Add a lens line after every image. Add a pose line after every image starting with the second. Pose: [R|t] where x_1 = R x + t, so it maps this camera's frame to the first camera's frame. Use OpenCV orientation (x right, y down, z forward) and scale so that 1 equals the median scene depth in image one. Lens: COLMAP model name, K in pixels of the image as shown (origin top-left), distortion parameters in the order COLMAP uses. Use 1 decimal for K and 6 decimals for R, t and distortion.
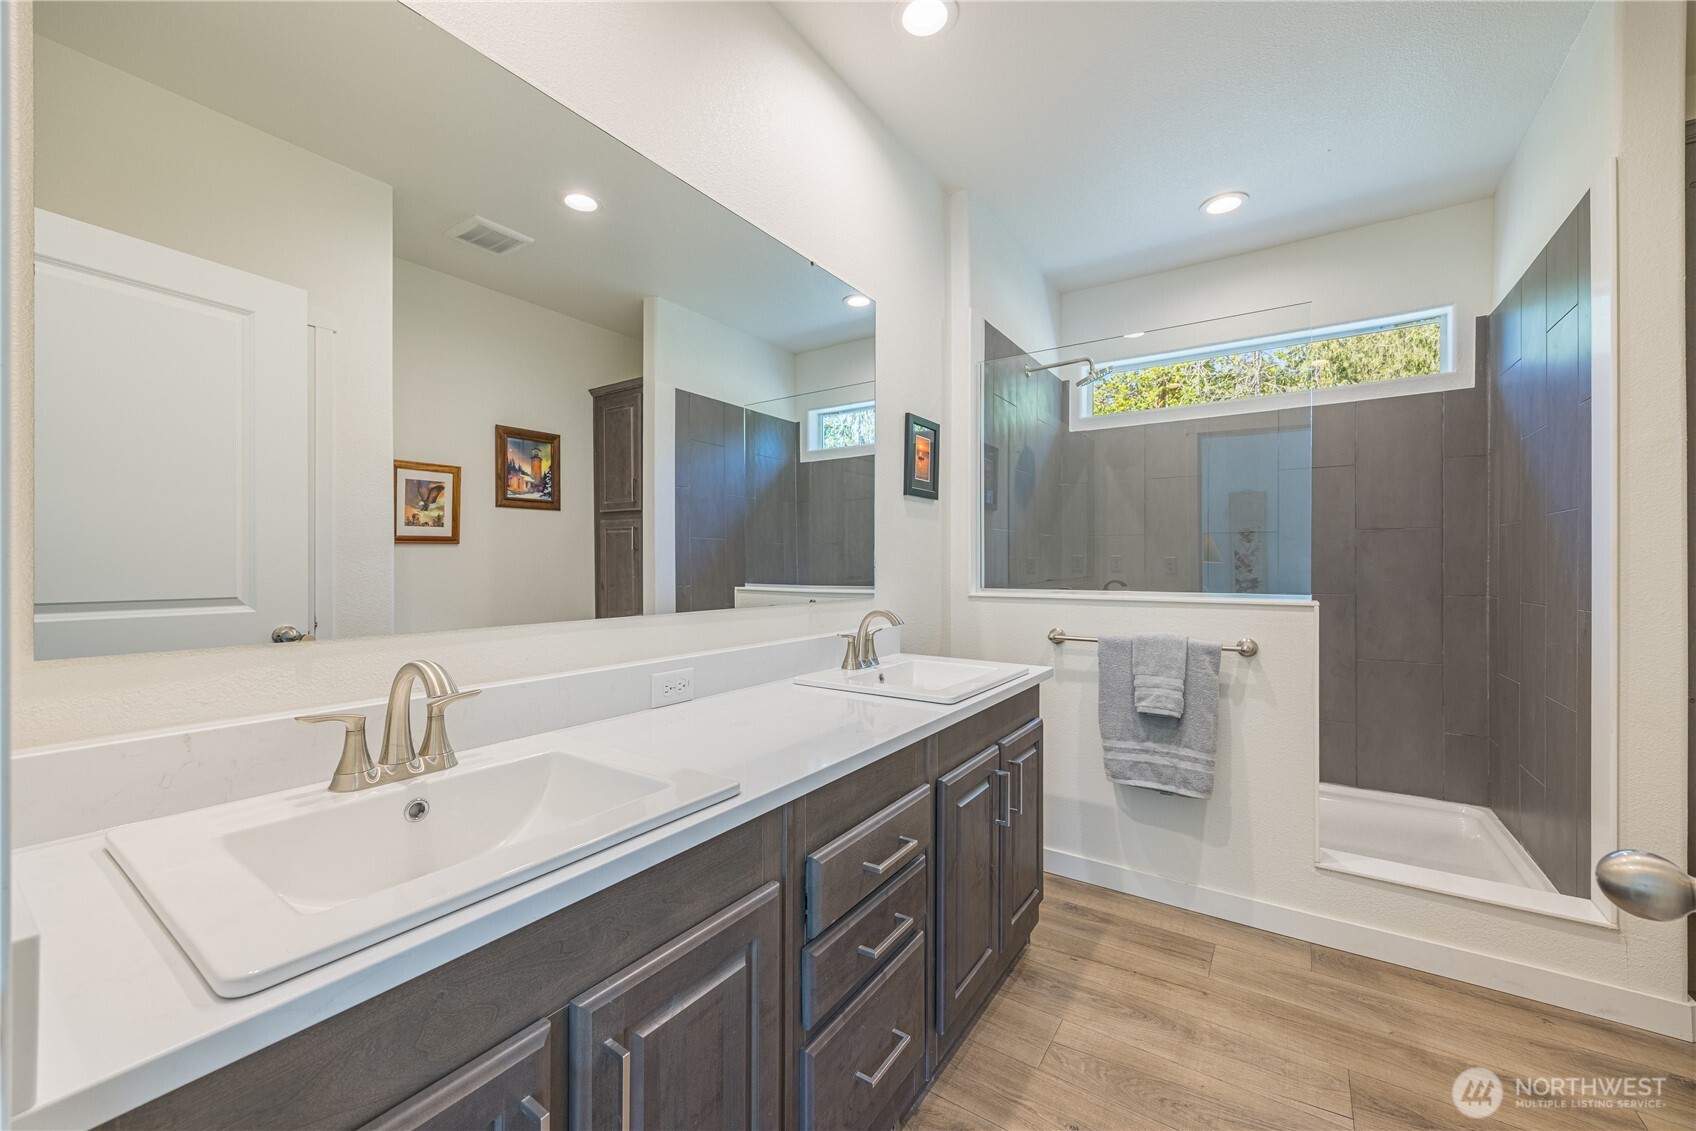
lens RADIAL K [[651.7, 0, 850.2], [0, 651.7, 561.1], [0, 0, 1]] dist [-0.001776, -0.000554]
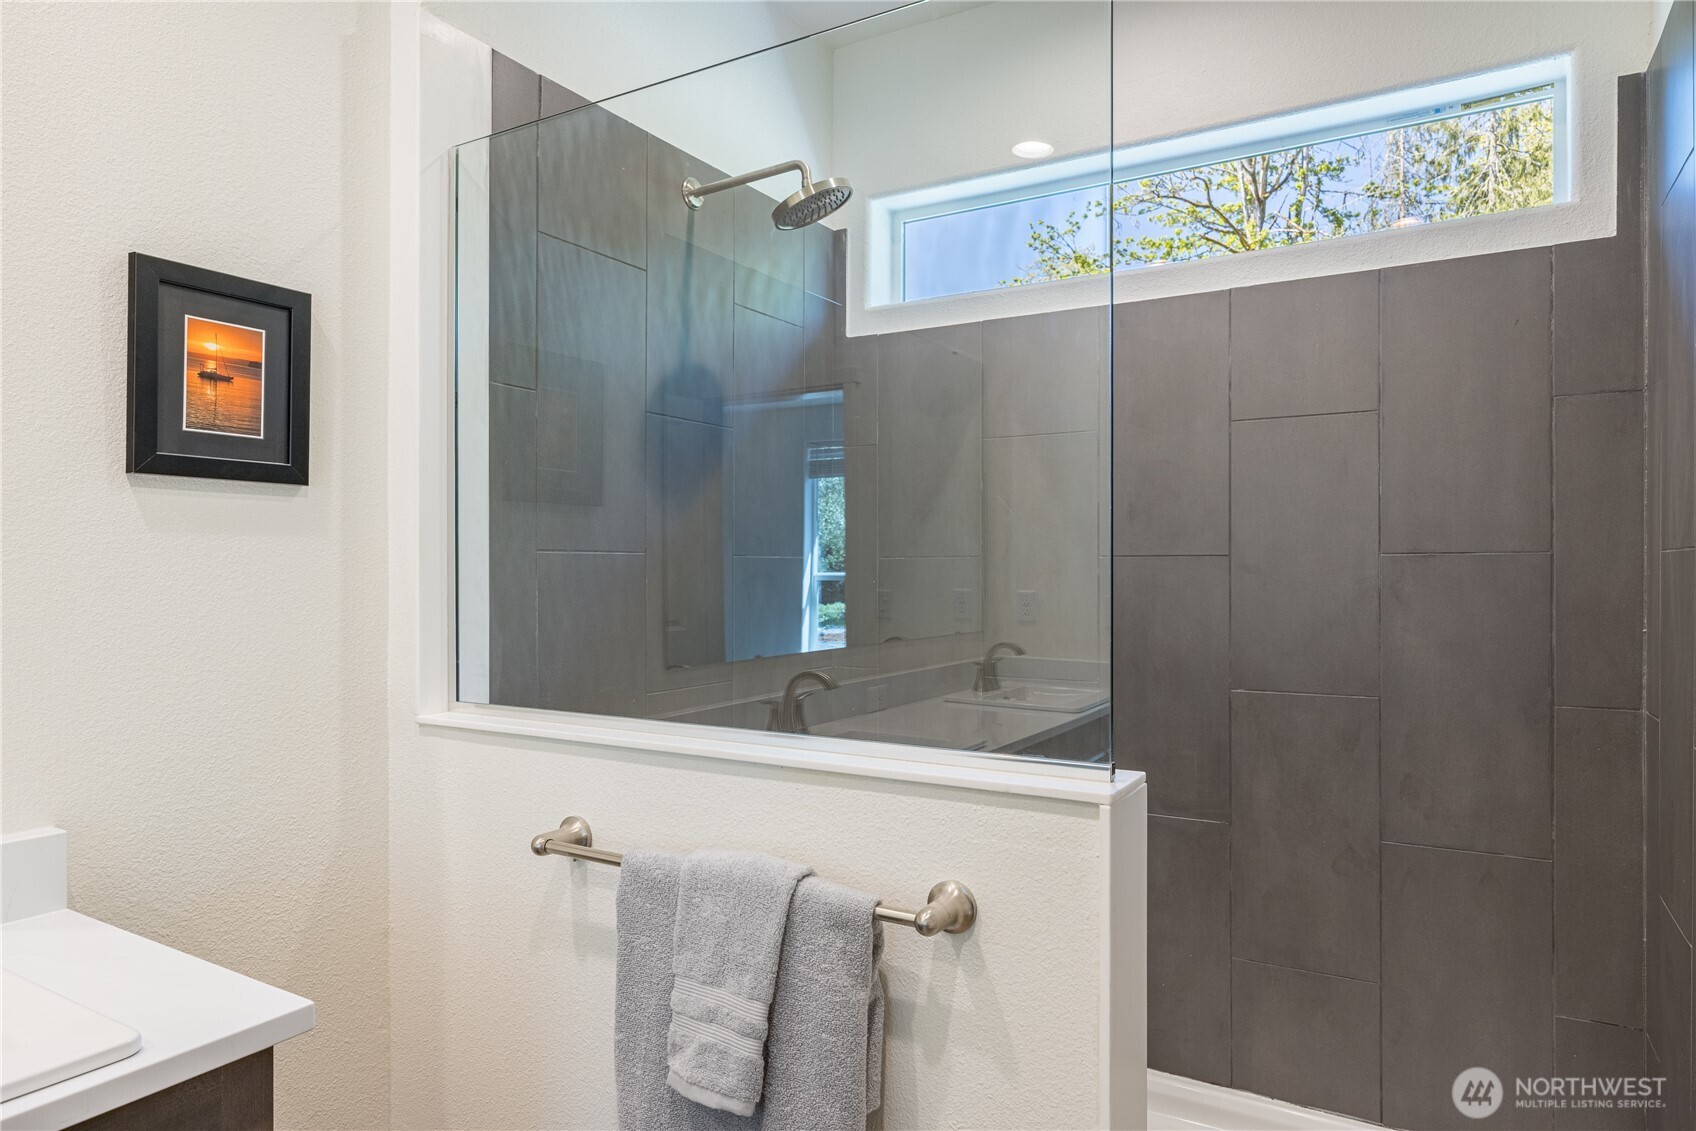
lens RADIAL K [[1068.6, 0, 848.0], [0, 1068.6, 565.5], [0, 0, 1]] dist [-0.010324, -0.000318]
pose [[0.997610, 0.000847, 0.069090, 0.407719], [-0.000507, 0.999988, -0.004935, -0.041473], [-0.069094, 0.004888, 0.997598, 0.332062]]
